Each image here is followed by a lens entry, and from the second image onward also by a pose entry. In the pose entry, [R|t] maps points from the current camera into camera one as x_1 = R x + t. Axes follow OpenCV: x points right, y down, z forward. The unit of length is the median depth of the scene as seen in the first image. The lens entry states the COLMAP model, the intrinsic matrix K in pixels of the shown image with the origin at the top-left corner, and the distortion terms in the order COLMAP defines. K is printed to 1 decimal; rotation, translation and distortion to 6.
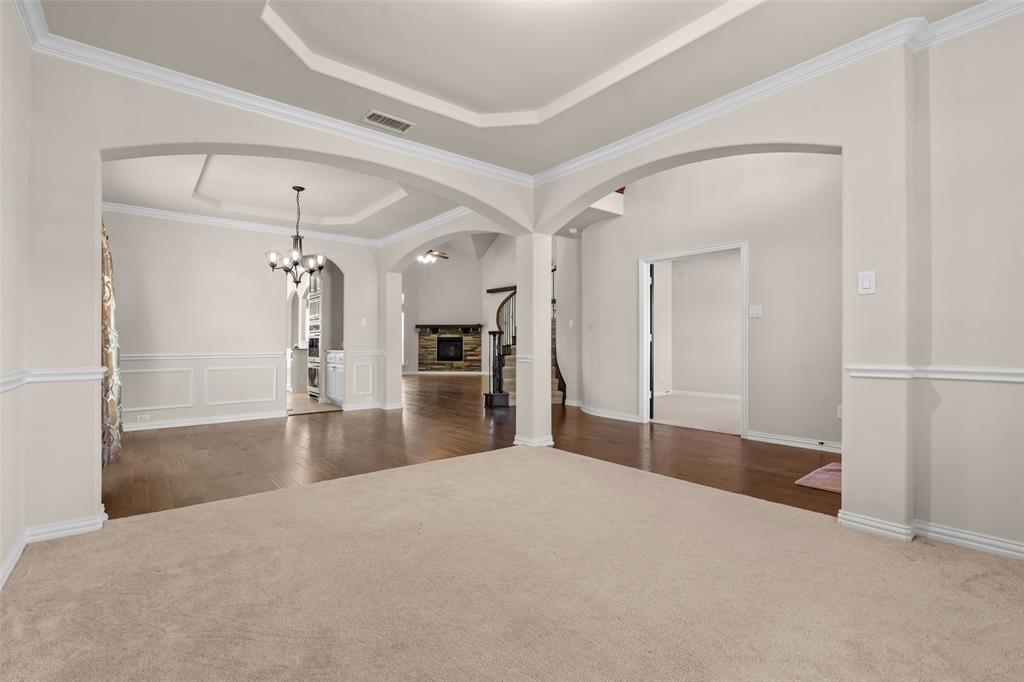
lens RADIAL K [[467.0, 0, 516.8], [0, 467.0, 341.9], [0, 0, 1]] dist [-0.000837, 0.000031]
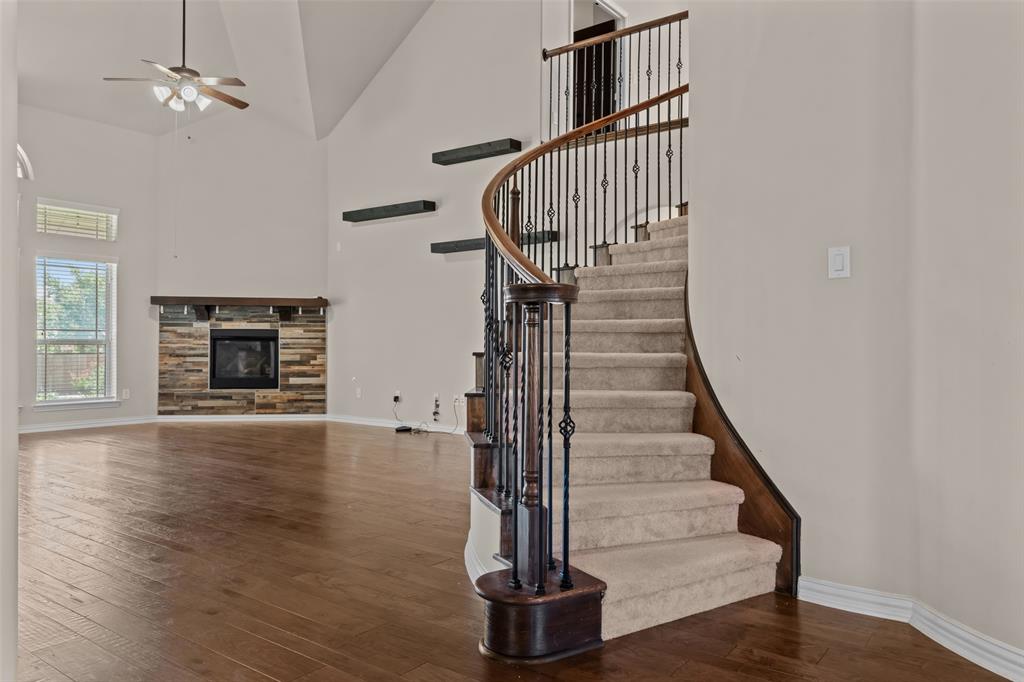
lens RADIAL K [[729.3, 0, 512.0], [0, 729.3, 341.0], [0, 0, 1]] dist [0.007181, 0.003062]
pose [[0.972634, 0.004902, 0.232293, -0.066182], [-0.004204, 0.999985, -0.003501, 0.001222], [-0.232306, 0.002428, 0.972640, 0.341461]]
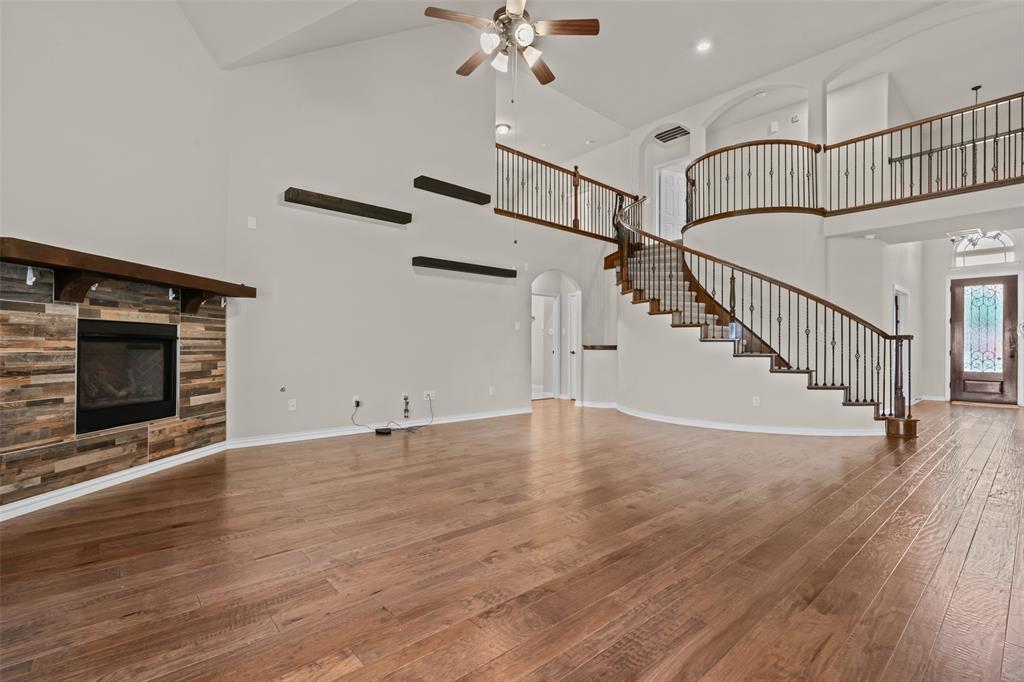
lens RADIAL K [[467.0, 0, 516.8], [0, 467.0, 341.9], [0, 0, 1]] dist [-0.000837, 0.000031]
pose [[-0.040265, 0.009681, 0.999142, -0.386637], [-0.008909, 0.999910, -0.010048, 0.000421], [-0.999149, -0.009306, -0.040175, 0.819577]]
